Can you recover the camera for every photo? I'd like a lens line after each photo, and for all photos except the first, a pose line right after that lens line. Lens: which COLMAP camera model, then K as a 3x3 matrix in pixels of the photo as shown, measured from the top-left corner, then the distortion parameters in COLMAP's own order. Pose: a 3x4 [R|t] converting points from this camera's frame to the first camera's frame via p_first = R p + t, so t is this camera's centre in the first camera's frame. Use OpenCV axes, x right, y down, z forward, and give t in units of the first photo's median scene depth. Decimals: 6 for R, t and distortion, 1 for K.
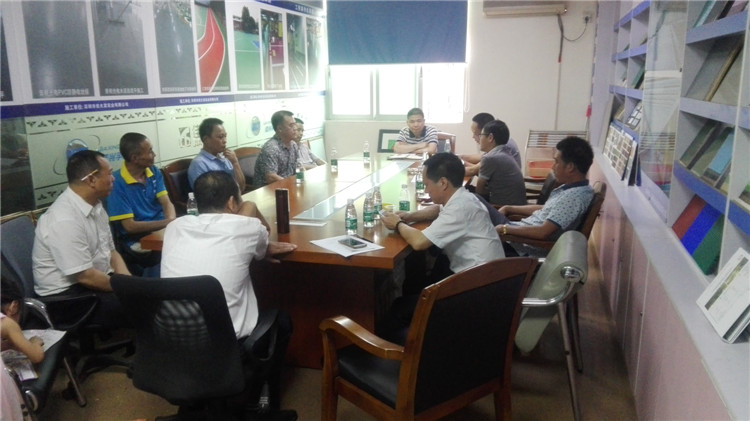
lens RADIAL K [[618.0, 0, 375.6], [0, 618.0, 224.8], [0, 0, 1]] dist [0.129083, -0.216168]
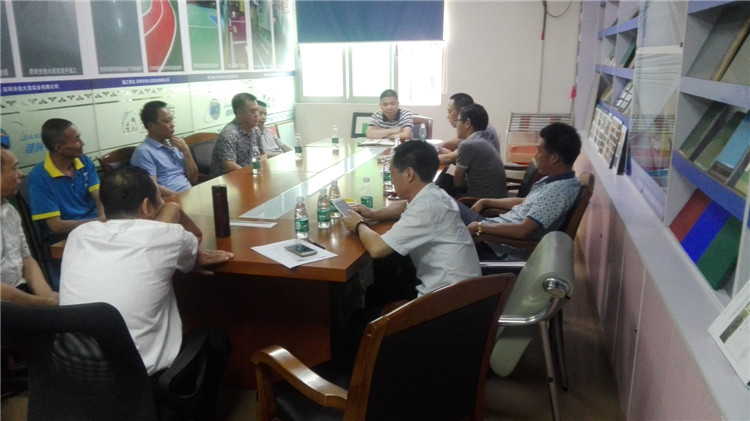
lens RADIAL K [[618.0, 0, 375.6], [0, 618.0, 224.8], [0, 0, 1]] dist [0.129083, -0.216168]
pose [[0.999678, -0.008342, 0.023950, 0.034405], [0.007646, 0.999550, 0.028999, -0.021755], [-0.024181, -0.028806, 0.999292, 0.111484]]
